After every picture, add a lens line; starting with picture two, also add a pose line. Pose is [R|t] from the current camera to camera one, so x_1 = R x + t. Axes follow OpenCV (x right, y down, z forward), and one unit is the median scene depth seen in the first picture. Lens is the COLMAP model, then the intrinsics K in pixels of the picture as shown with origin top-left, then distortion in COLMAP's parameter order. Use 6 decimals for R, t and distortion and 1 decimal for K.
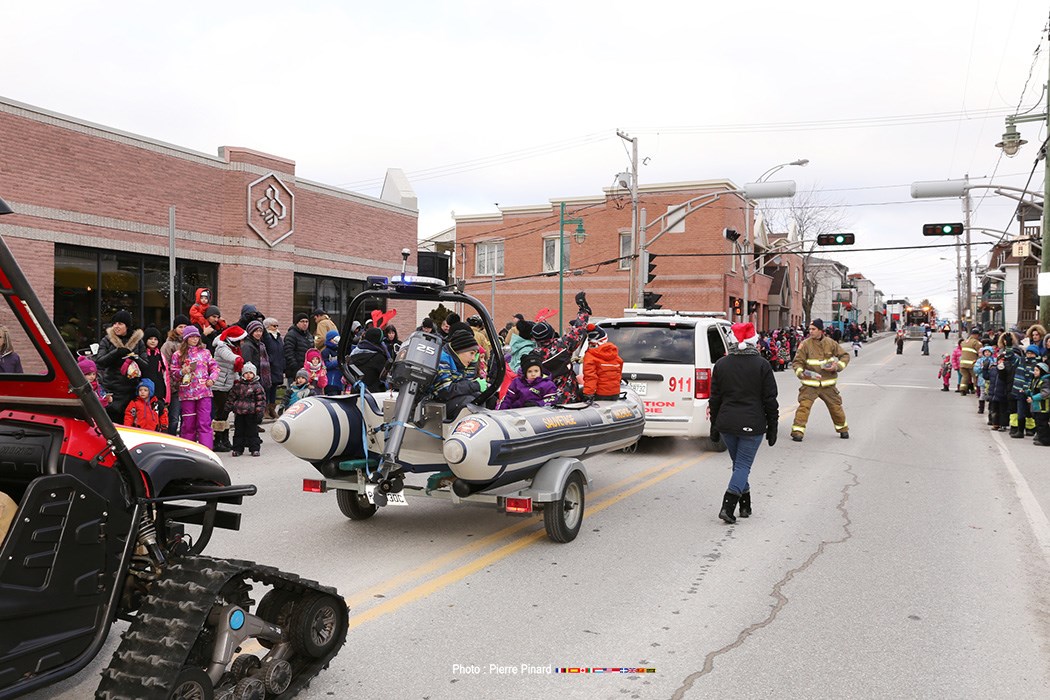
lens RADIAL K [[999.5, 0, 525.0], [0, 999.5, 350.0], [0, 0, 1]] dist [-0.034541, 0.129735]
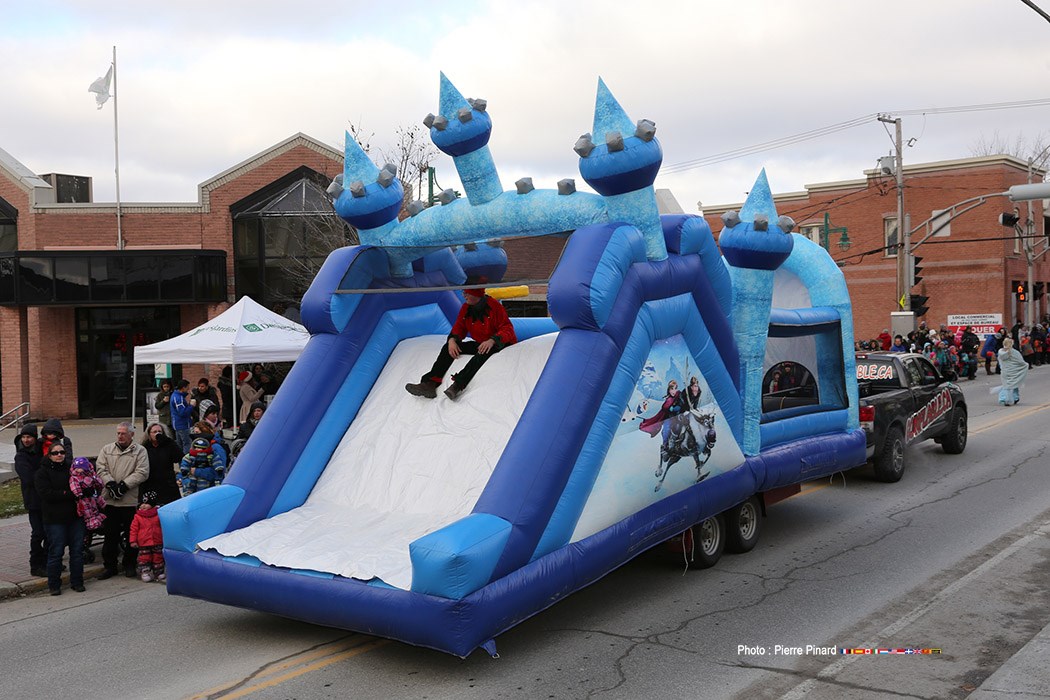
lens RADIAL K [[1124.7, 0, 525.0], [0, 1124.7, 350.0], [0, 0, 1]] dist [0.009724, 0.218617]
pose [[0.975582, -0.038268, -0.216276, -0.011866], [0.039914, 0.999198, 0.003247, -0.011063], [0.215978, -0.011800, 0.976327, -0.134591]]
